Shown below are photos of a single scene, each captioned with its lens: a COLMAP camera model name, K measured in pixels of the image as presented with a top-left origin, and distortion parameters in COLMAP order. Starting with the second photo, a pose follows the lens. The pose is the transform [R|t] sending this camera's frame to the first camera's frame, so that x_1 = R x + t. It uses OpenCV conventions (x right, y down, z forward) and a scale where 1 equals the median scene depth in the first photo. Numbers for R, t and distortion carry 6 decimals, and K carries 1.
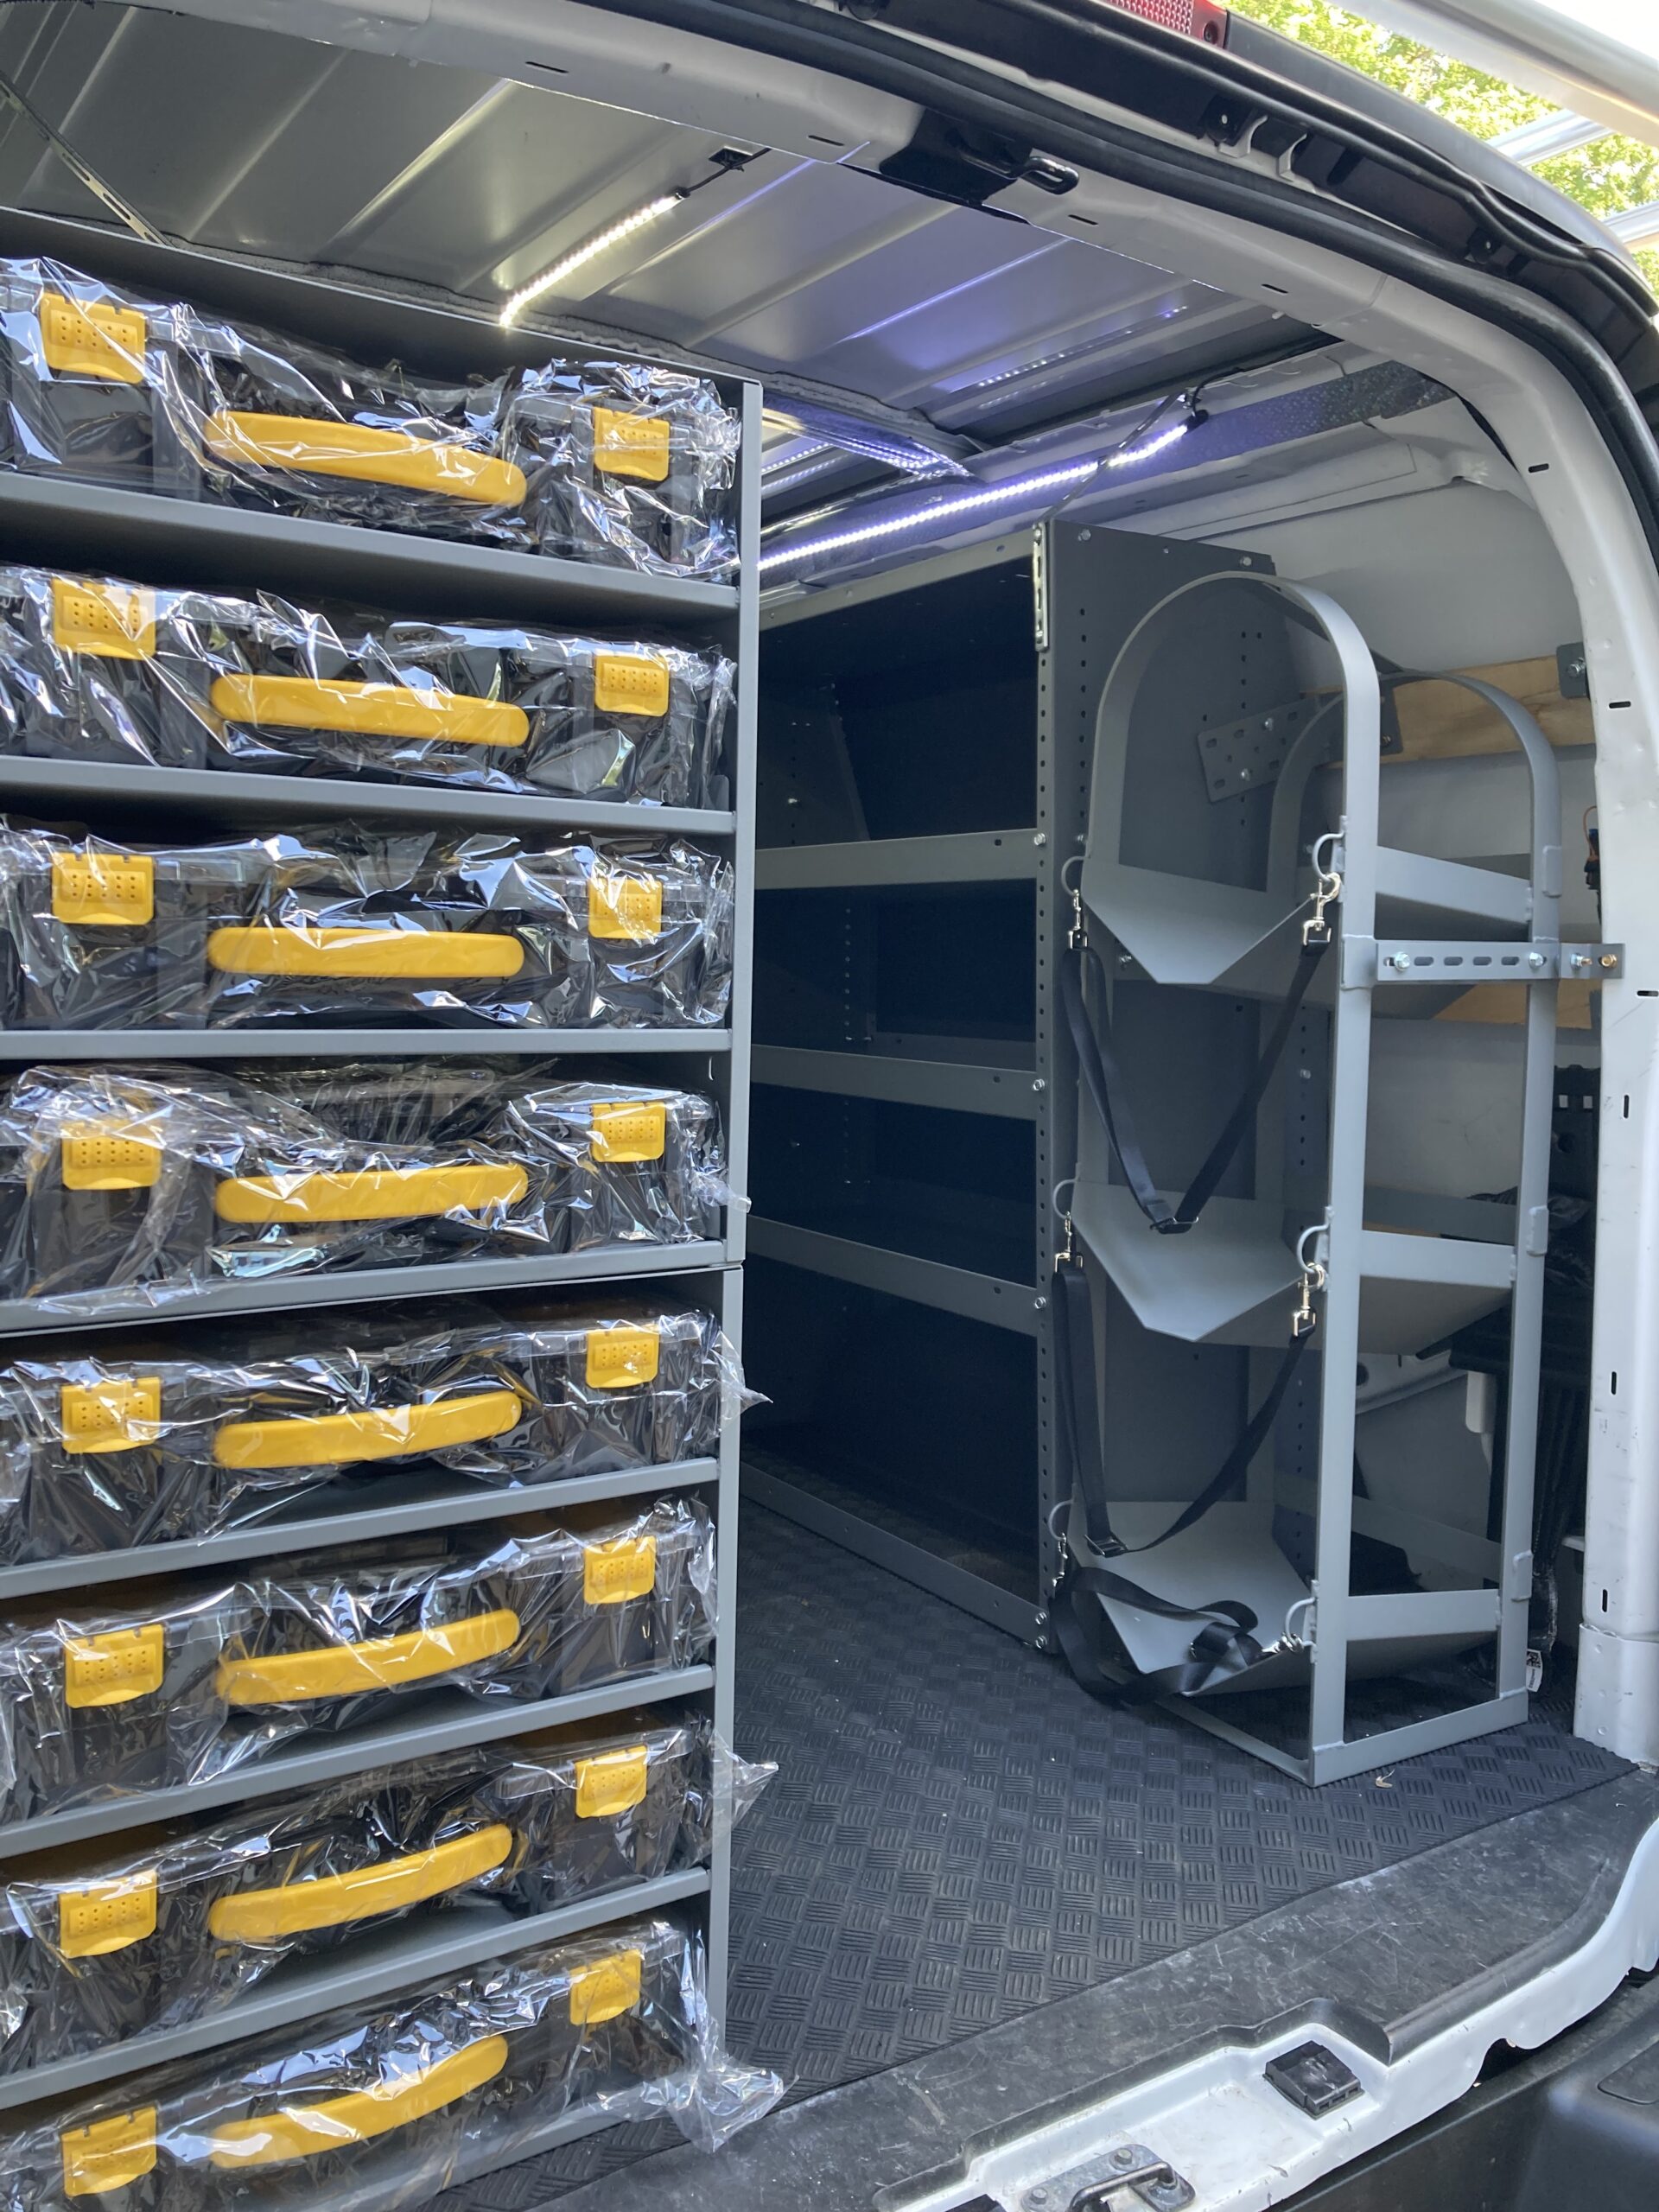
lens RADIAL K [[1816.3, 0, 829.2], [0, 1816.3, 1099.3], [0, 0, 1]] dist [0.025080, 0.004696]
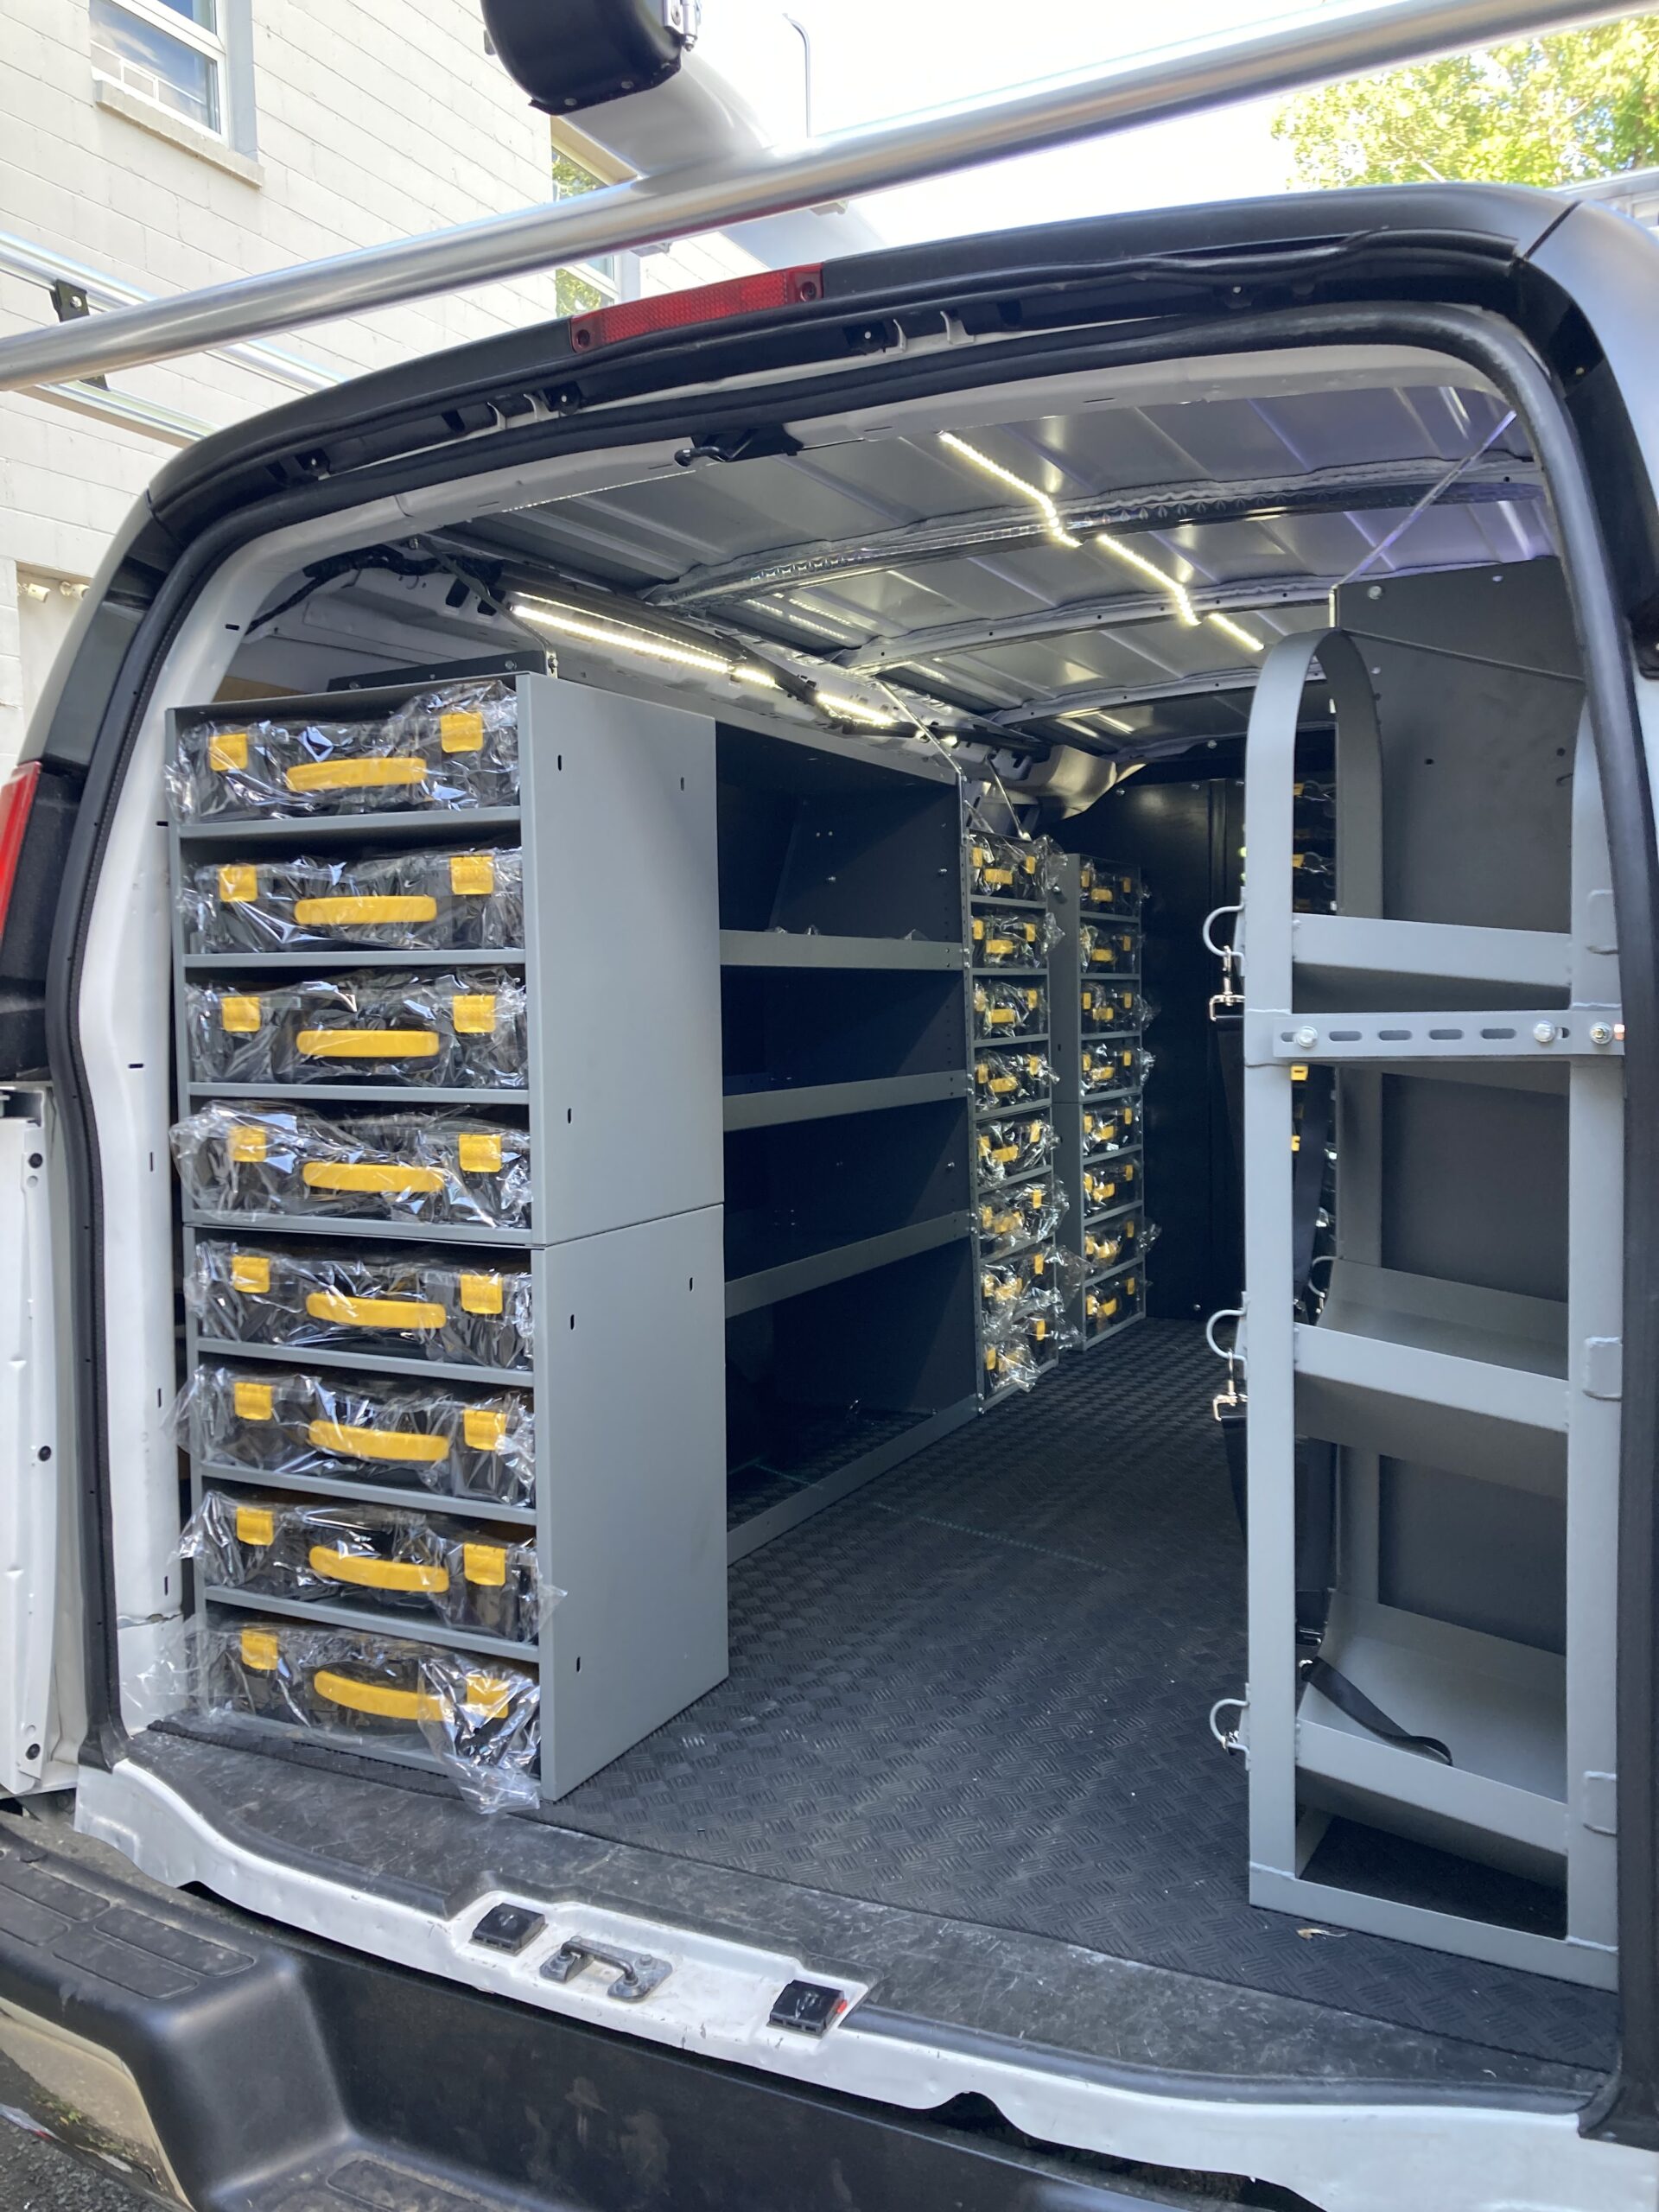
lens RADIAL K [[1816.3, 0, 832.5], [0, 1816.3, 1102.3], [0, 0, 1]] dist [0.025080, 0.004696]
pose [[0.492750, 0.028592, -0.869701, 1.237177], [-0.048956, 0.998788, 0.005099, -0.043293], [0.868793, 0.040065, 0.493552, 0.414101]]
